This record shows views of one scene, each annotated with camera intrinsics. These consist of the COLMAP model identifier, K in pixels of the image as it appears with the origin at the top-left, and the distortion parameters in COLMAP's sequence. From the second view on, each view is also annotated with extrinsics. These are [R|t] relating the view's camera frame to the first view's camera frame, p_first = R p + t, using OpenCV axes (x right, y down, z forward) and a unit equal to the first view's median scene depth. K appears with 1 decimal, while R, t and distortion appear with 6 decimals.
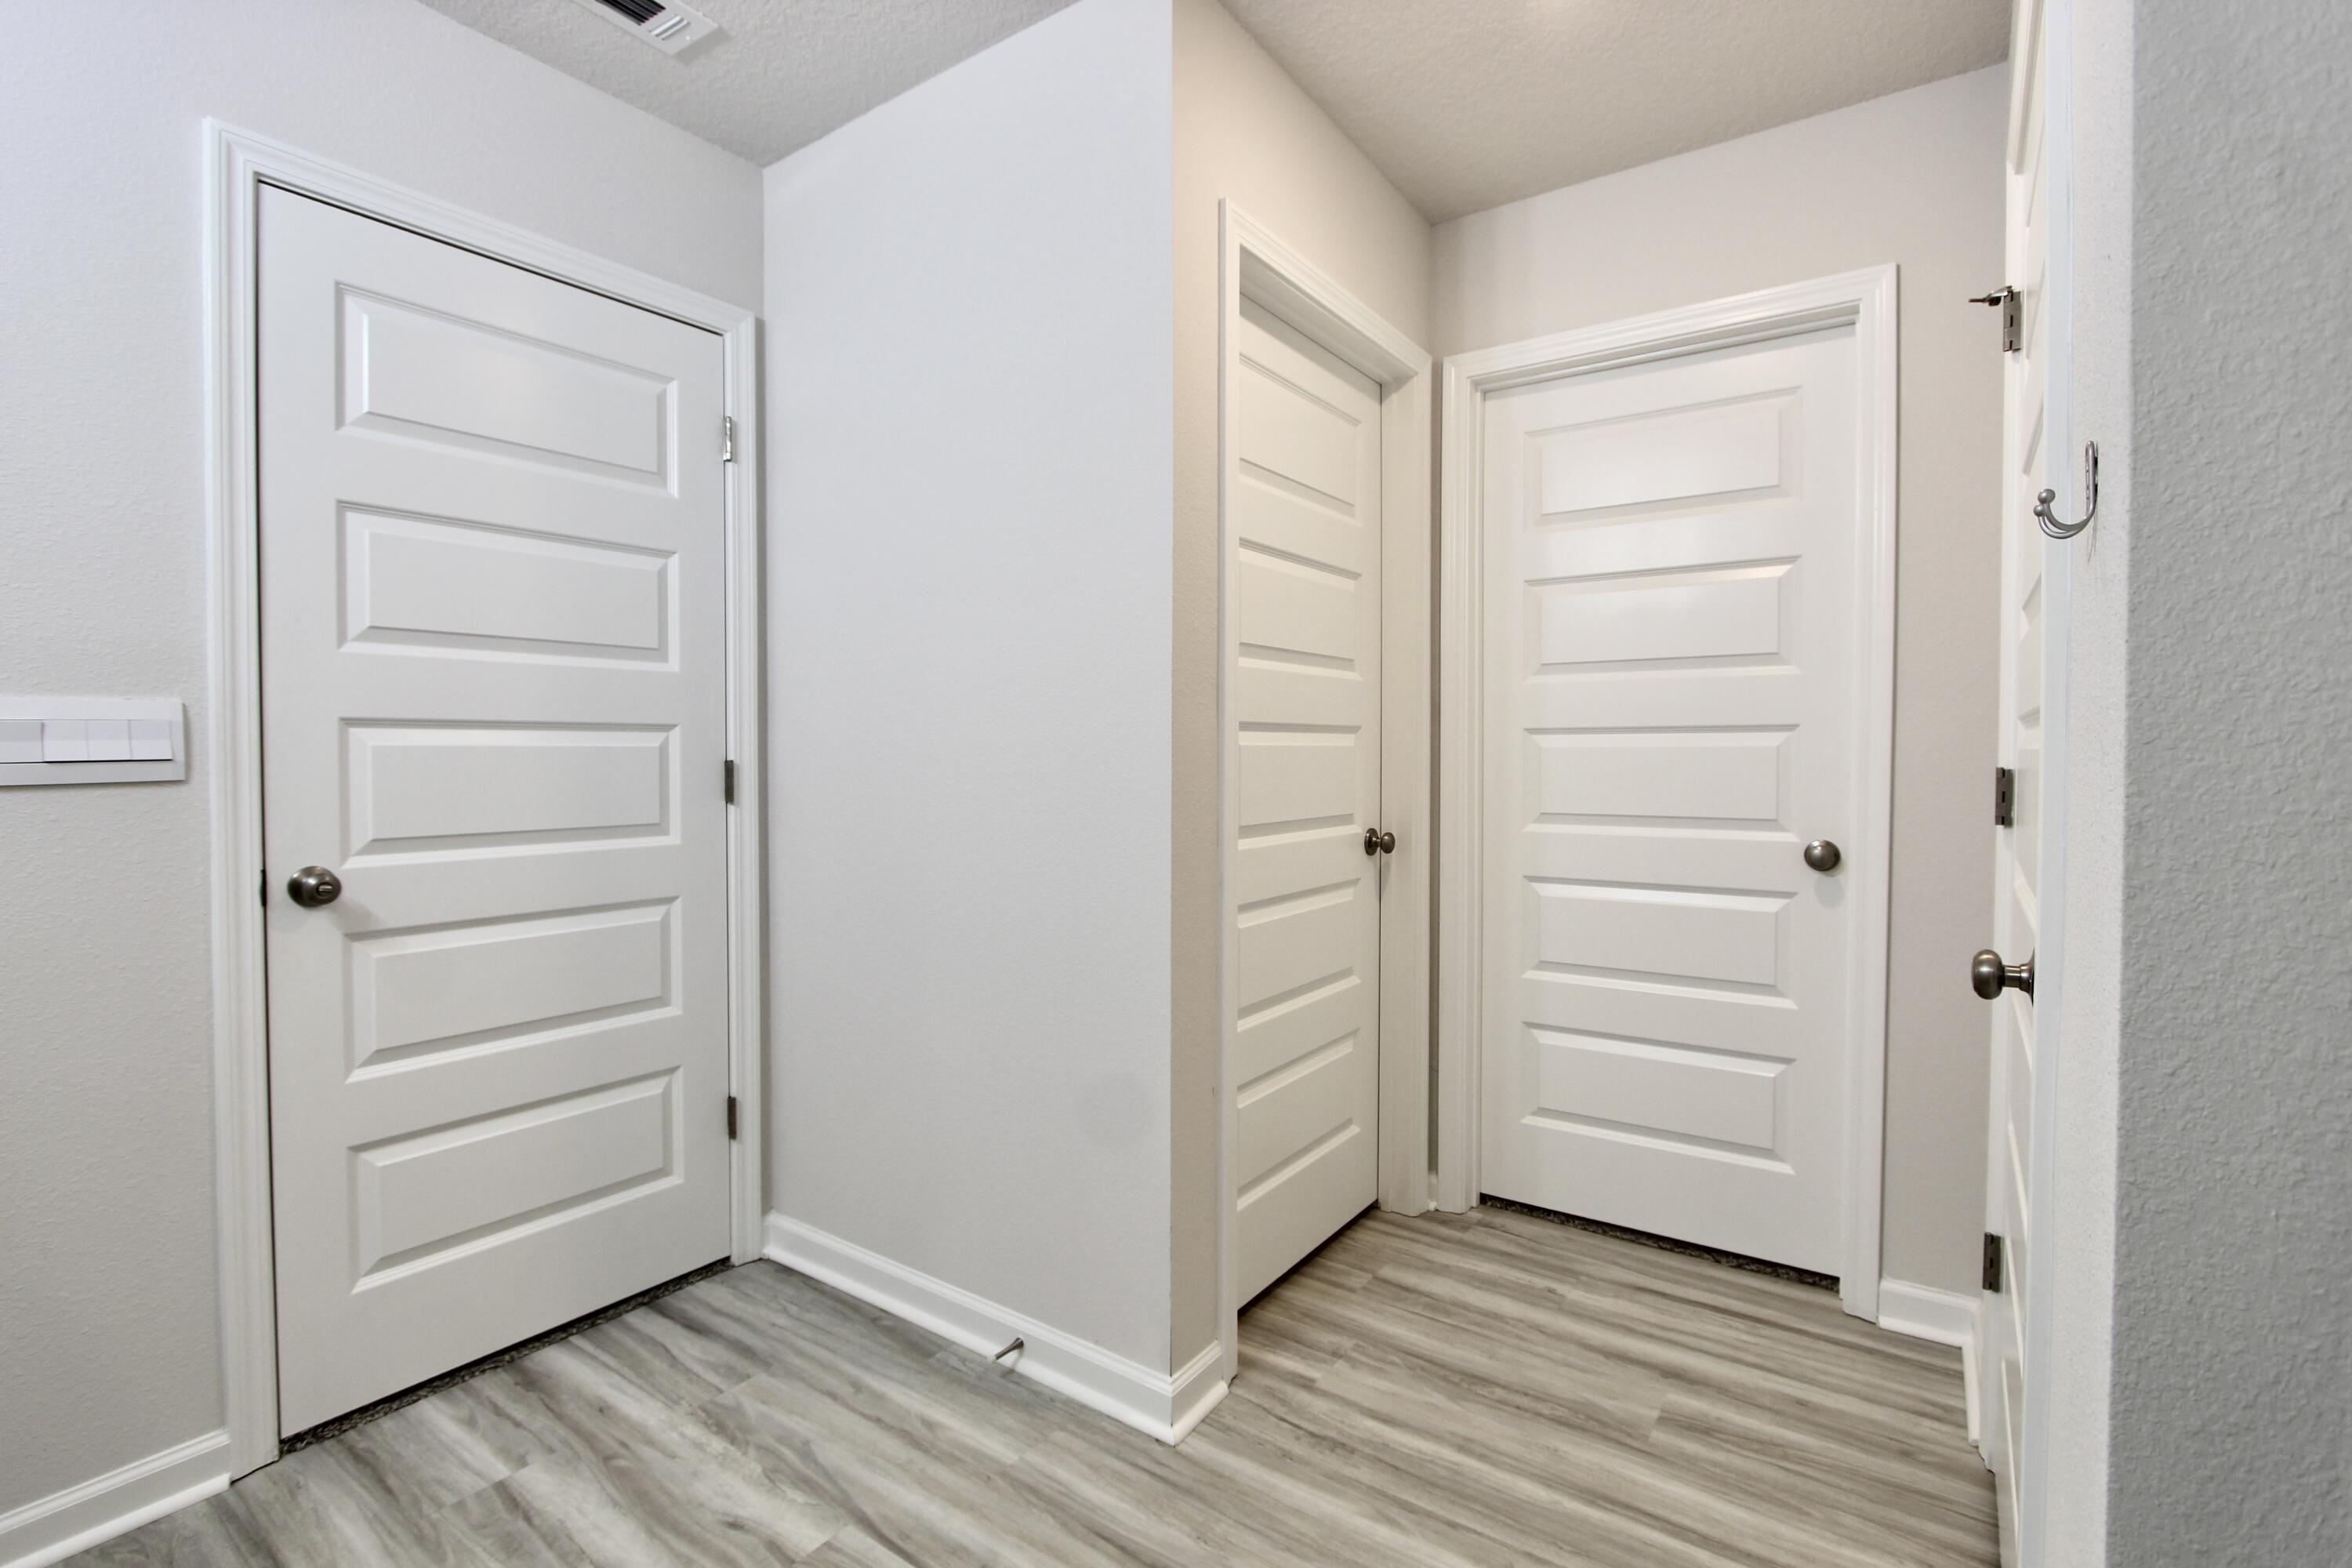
lens RADIAL K [[1097.3, 0, 1176.6], [0, 1097.3, 777.1], [0, 0, 1]] dist [-0.021863, 0.003864]
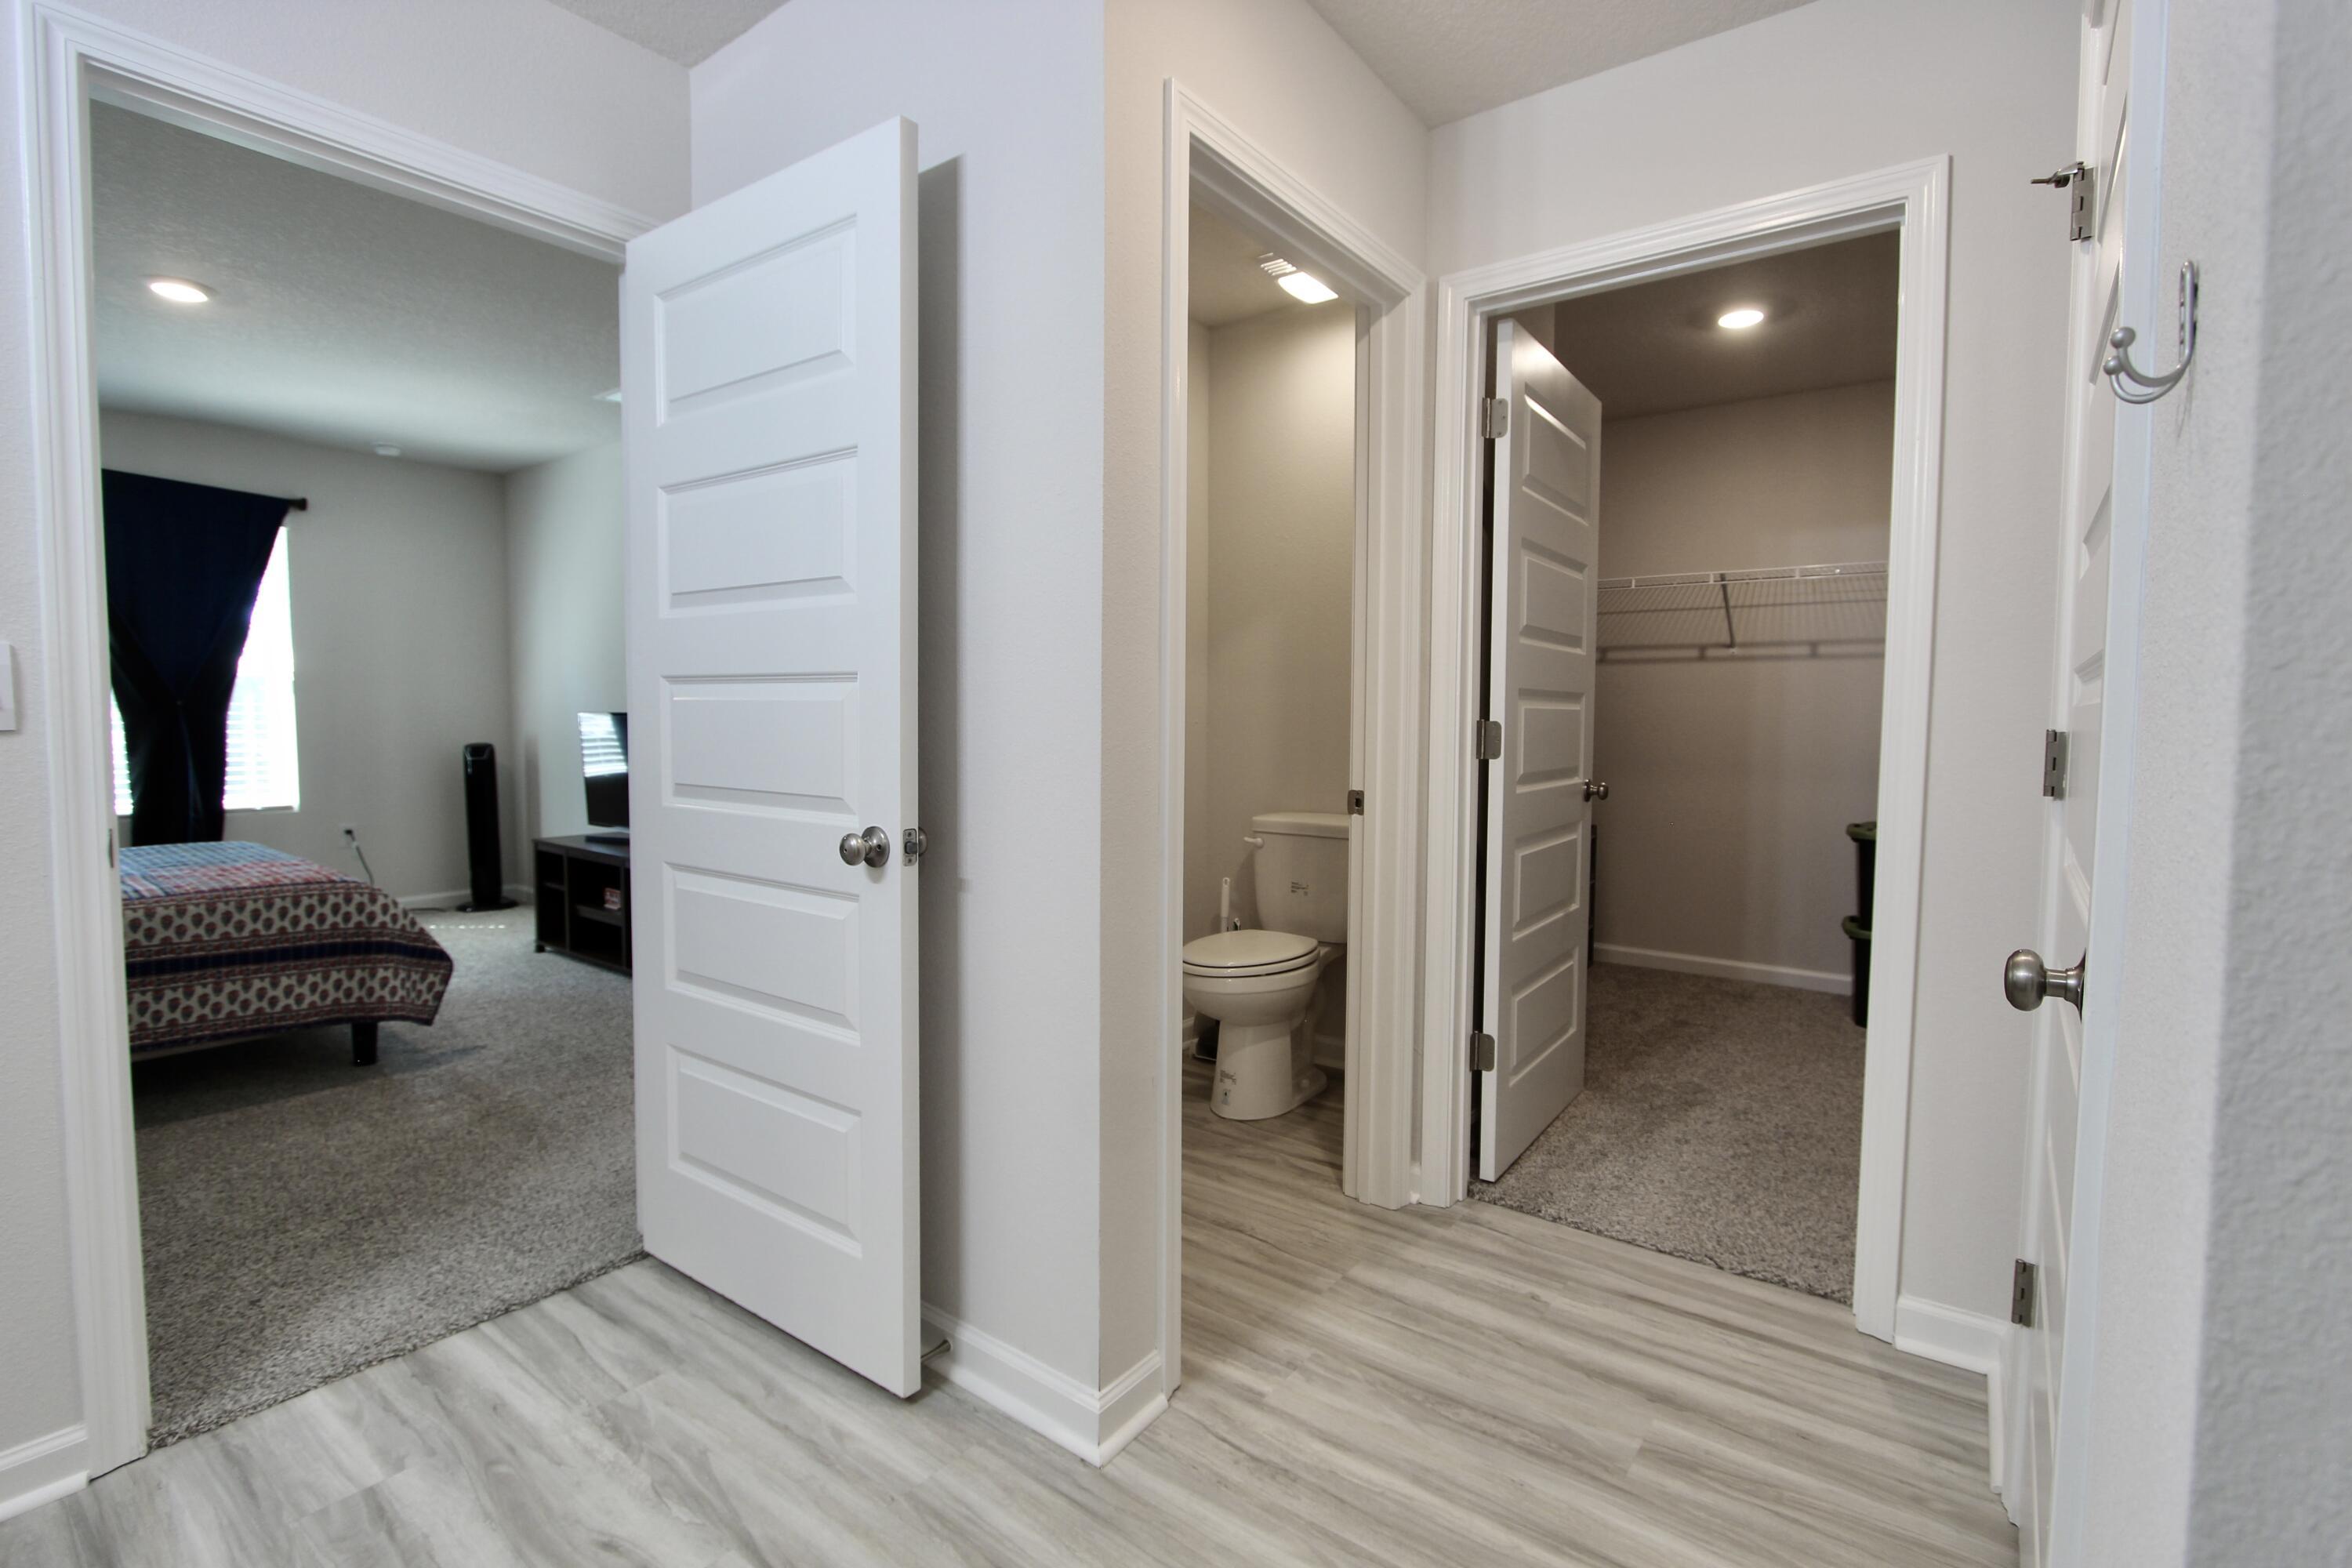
lens RADIAL K [[1097.3, 0, 1175.4], [0, 1097.3, 777.8], [0, 0, 1]] dist [-0.021863, 0.003864]
pose [[0.999453, 0.008117, -0.032074, 0.090388], [-0.007053, 0.999426, 0.033148, 0.005762], [0.032325, -0.032904, 0.998936, 0.115097]]
